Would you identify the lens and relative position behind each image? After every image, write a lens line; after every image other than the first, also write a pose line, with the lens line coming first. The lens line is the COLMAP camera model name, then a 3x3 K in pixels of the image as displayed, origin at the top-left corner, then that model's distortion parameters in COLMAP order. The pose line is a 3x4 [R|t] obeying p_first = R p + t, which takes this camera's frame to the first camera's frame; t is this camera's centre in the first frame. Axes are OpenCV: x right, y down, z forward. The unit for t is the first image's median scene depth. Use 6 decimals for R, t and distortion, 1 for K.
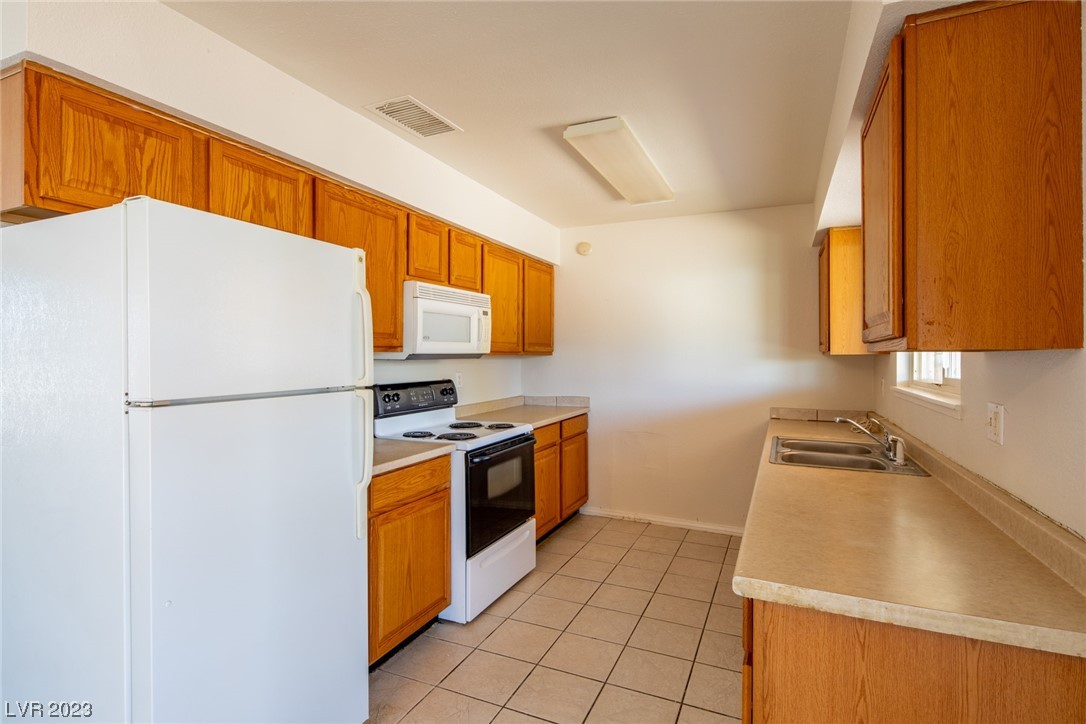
lens RADIAL K [[533.5, 0, 542.7], [0, 533.5, 355.8], [0, 0, 1]] dist [0.005829, -0.004126]
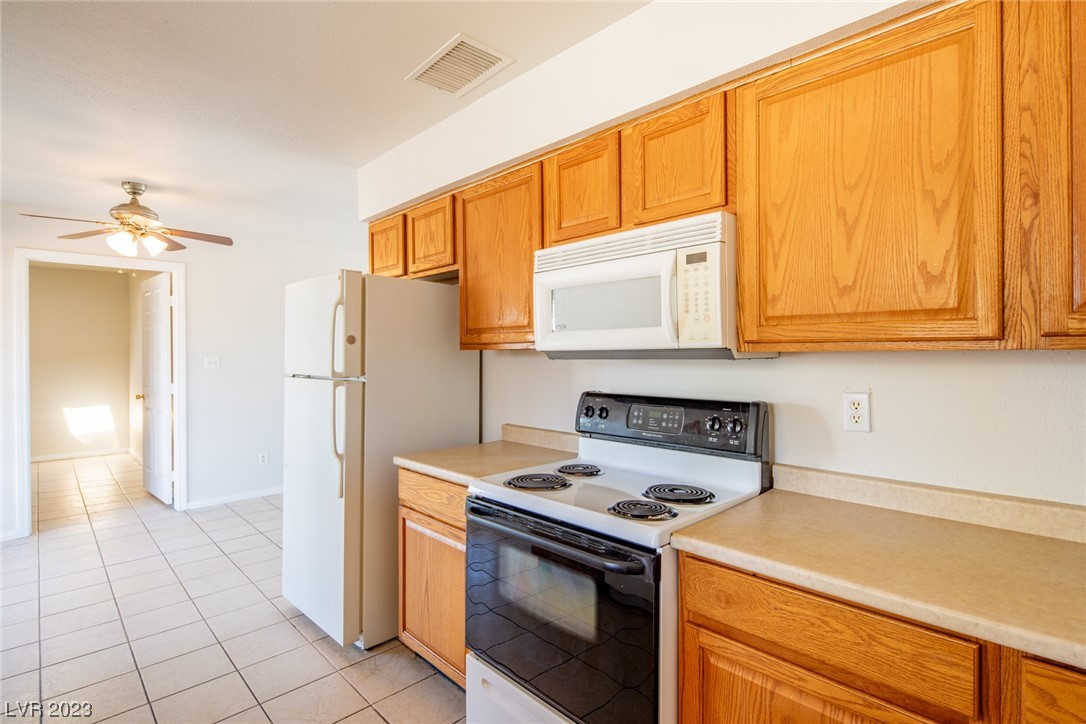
lens RADIAL K [[533.5, 0, 543.0], [0, 533.5, 360.9], [0, 0, 1]] dist [0.005829, -0.004126]
pose [[-0.374532, 0.005715, -0.927197, 0.418694], [-0.003435, 0.999966, 0.007551, 0.004561], [0.927208, 0.006013, -0.374499, 1.230248]]
